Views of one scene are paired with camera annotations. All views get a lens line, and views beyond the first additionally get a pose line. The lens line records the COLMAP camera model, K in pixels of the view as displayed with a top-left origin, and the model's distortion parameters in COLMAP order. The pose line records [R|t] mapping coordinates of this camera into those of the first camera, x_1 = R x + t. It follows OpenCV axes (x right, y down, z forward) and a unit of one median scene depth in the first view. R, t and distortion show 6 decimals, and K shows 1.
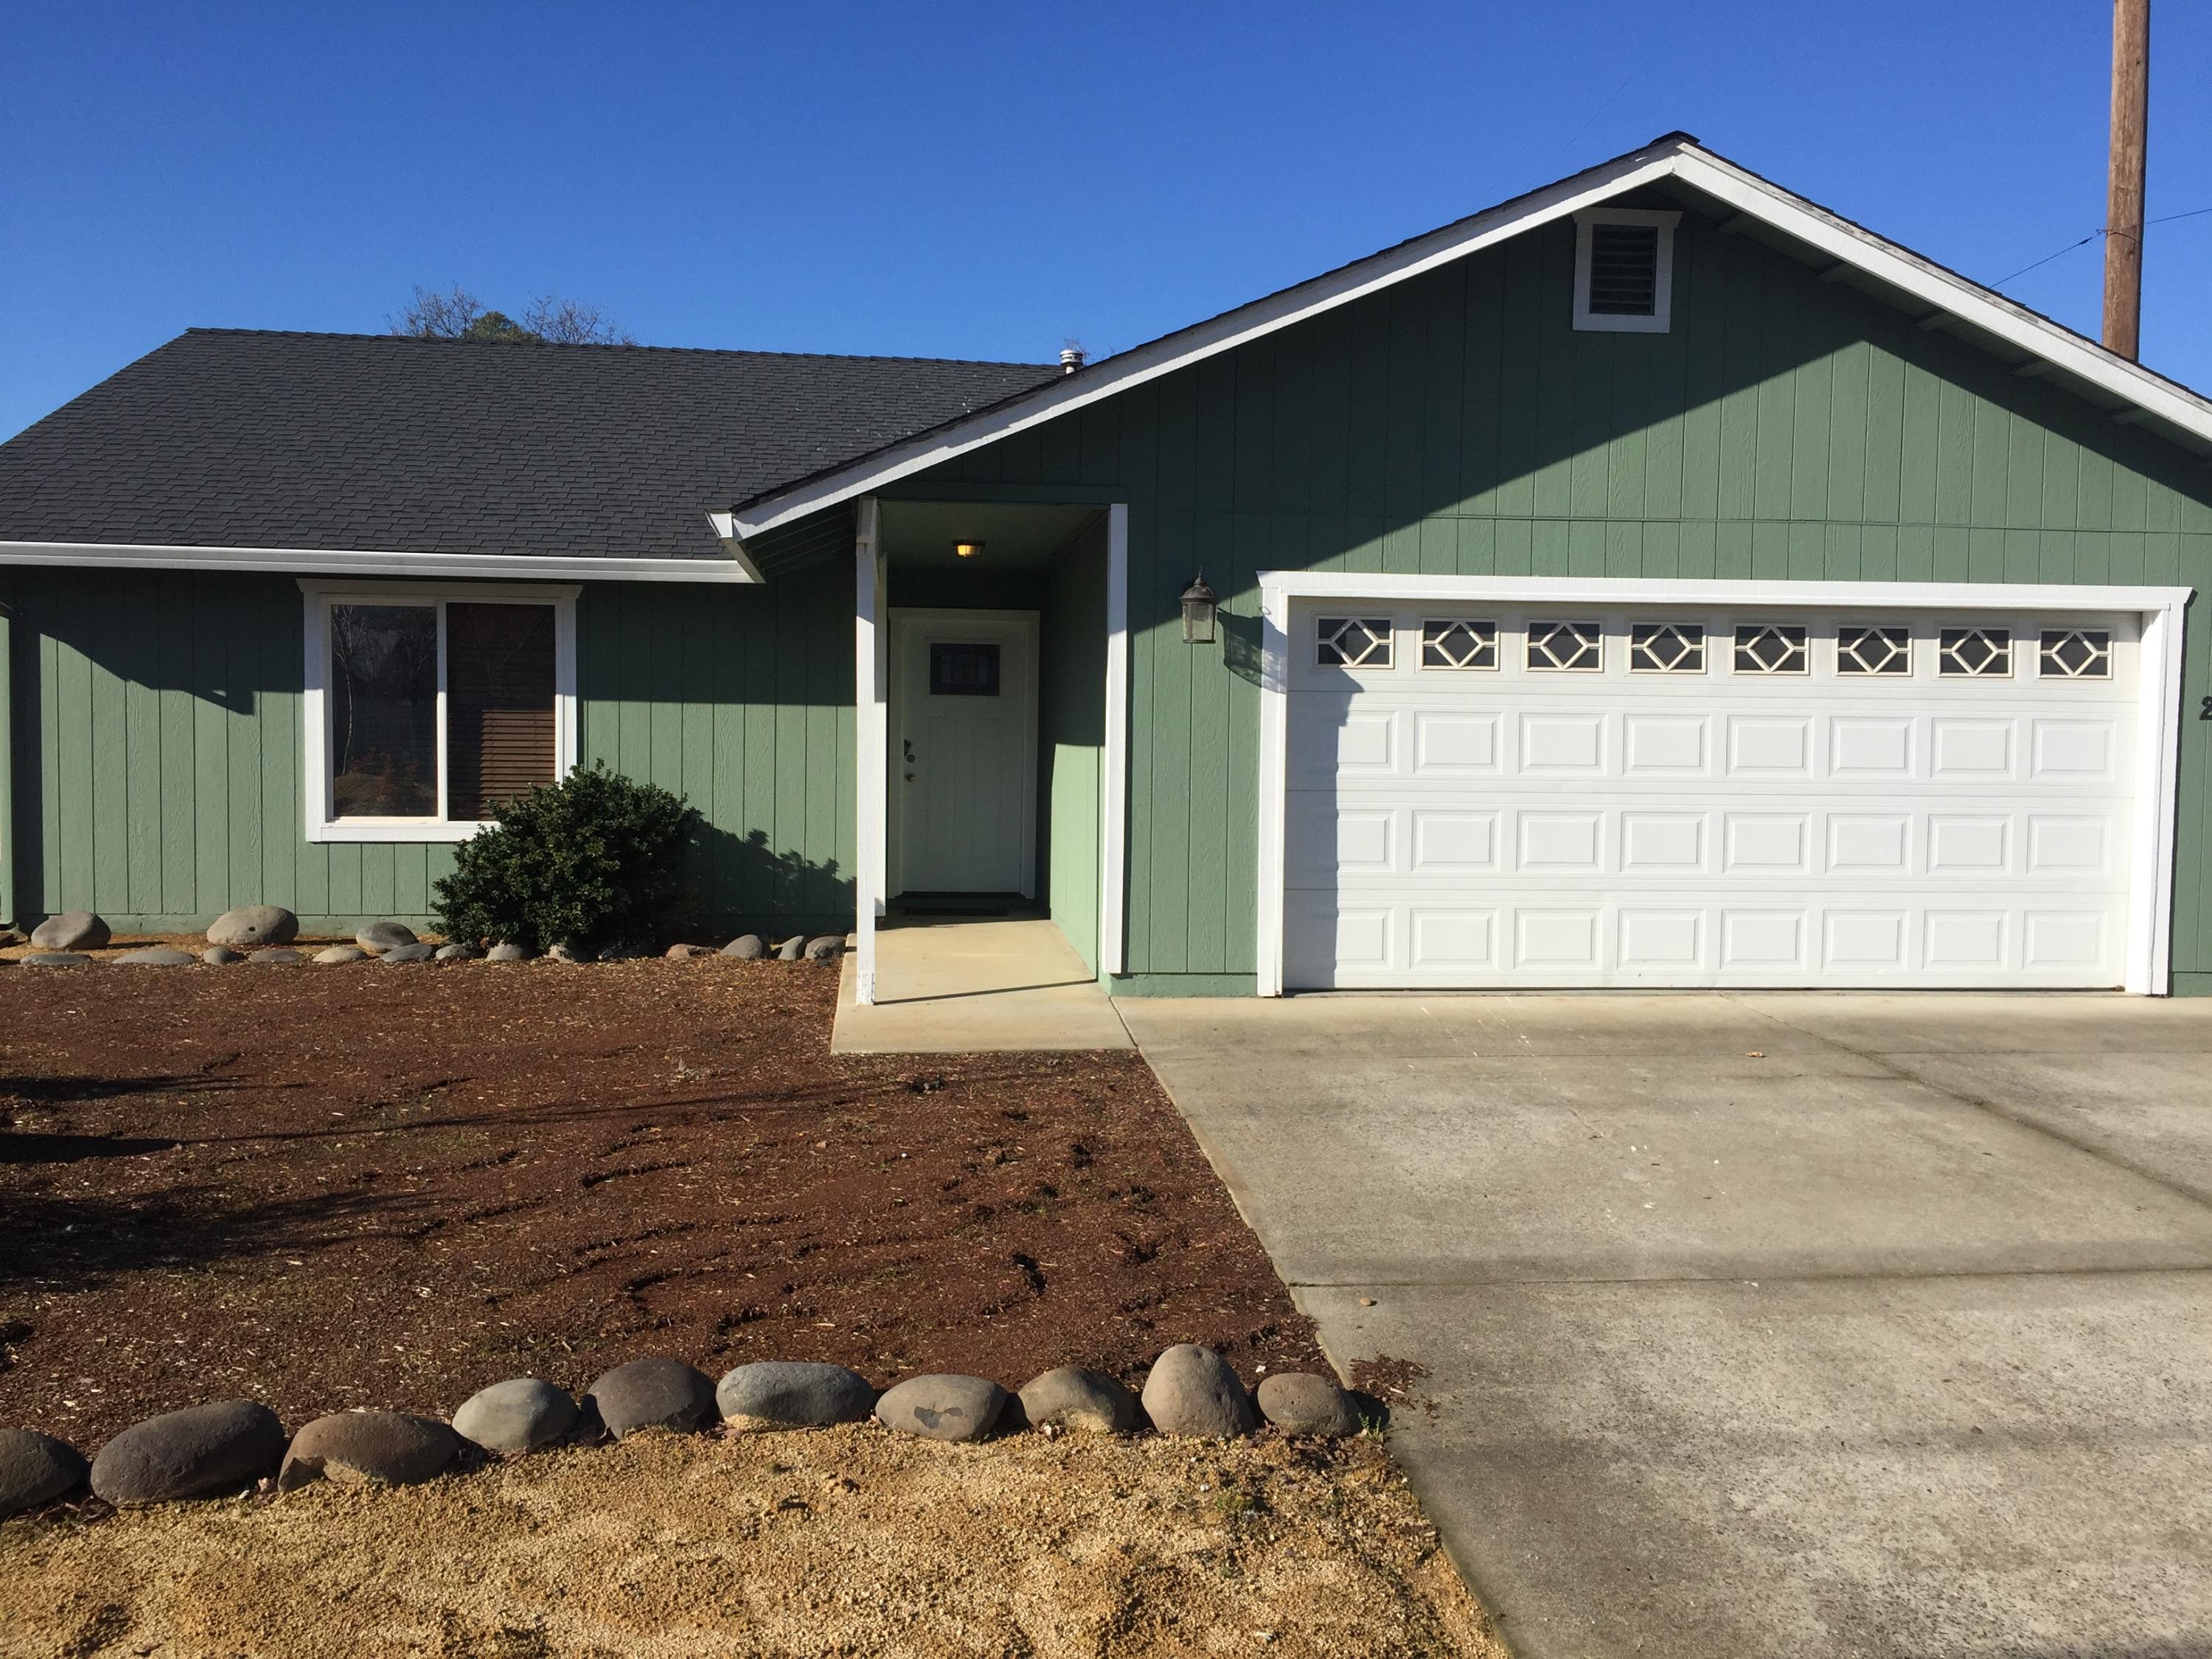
lens RADIAL K [[1892.6, 0, 1106.0], [0, 1892.6, 829.5], [0, 0, 1]] dist [0.035033, -0.003255]
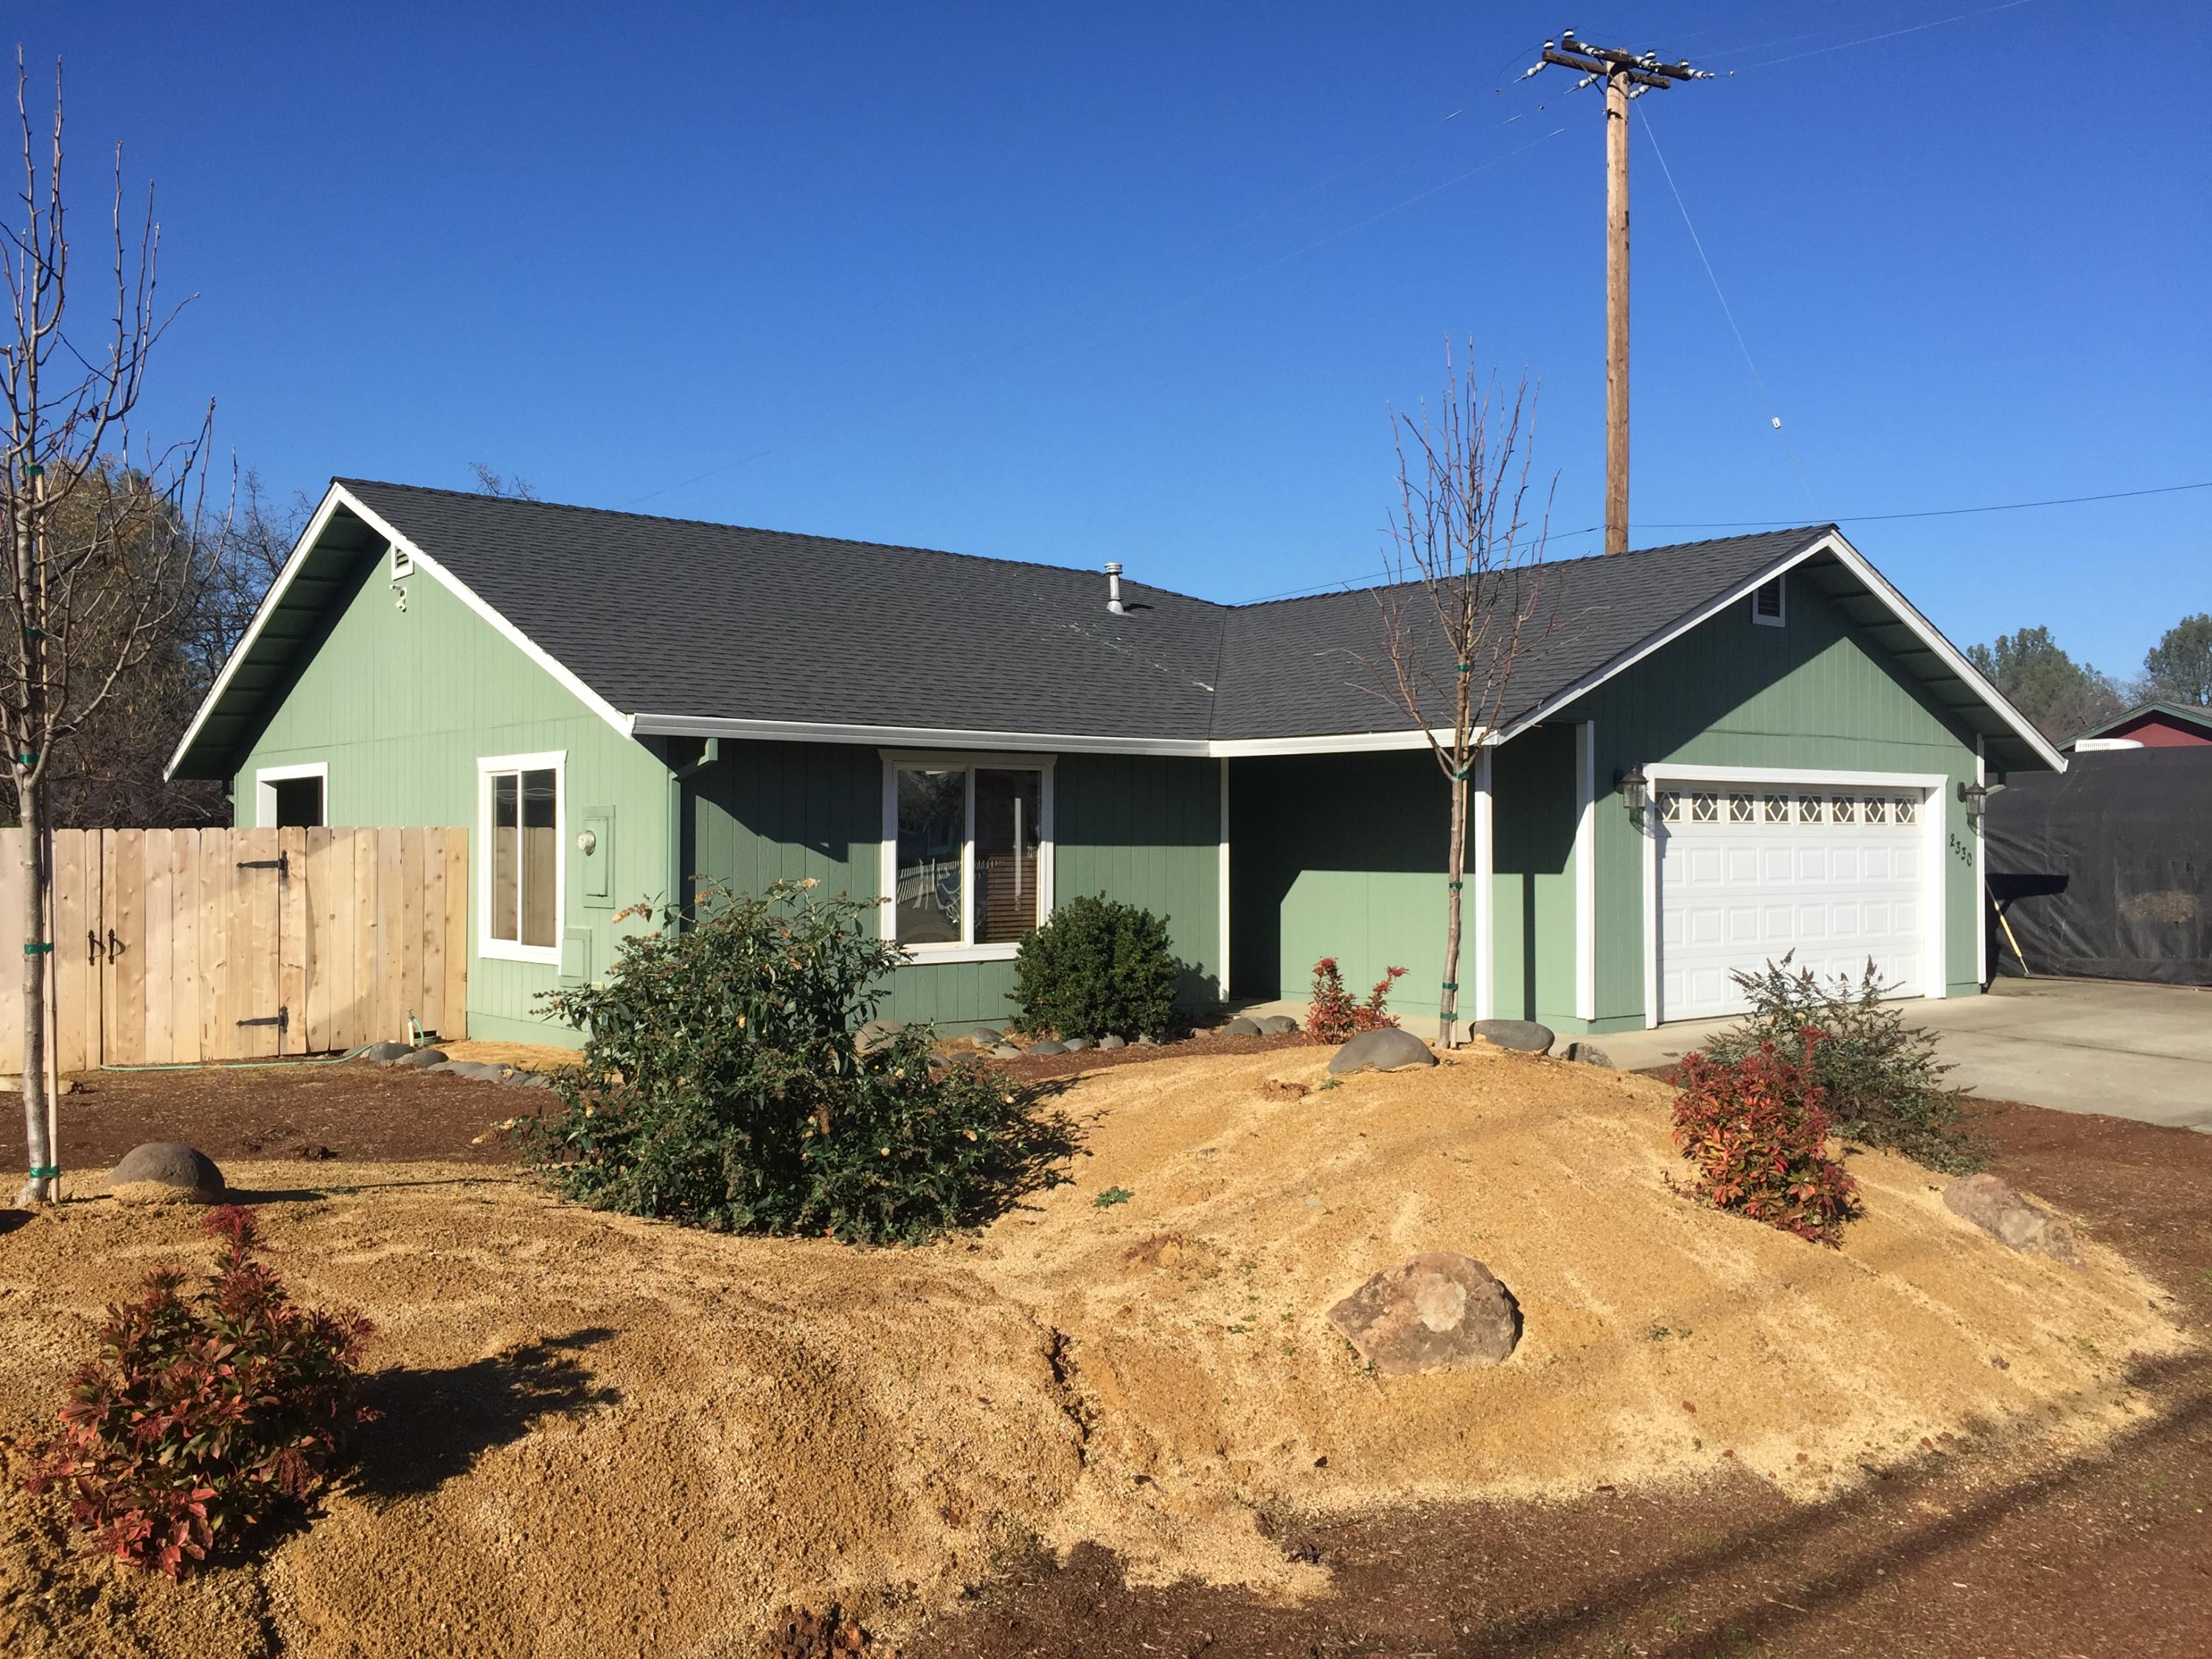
lens RADIAL K [[1836.4, 0, 1106.0], [0, 1836.4, 829.5], [0, 0, 1]] dist [-0.050295, -0.001268]
pose [[0.857572, -0.009684, 0.514273, -1.065613], [0.038966, 0.998173, -0.046183, -0.025025], [-0.512886, 0.059644, 0.856382, -0.088622]]
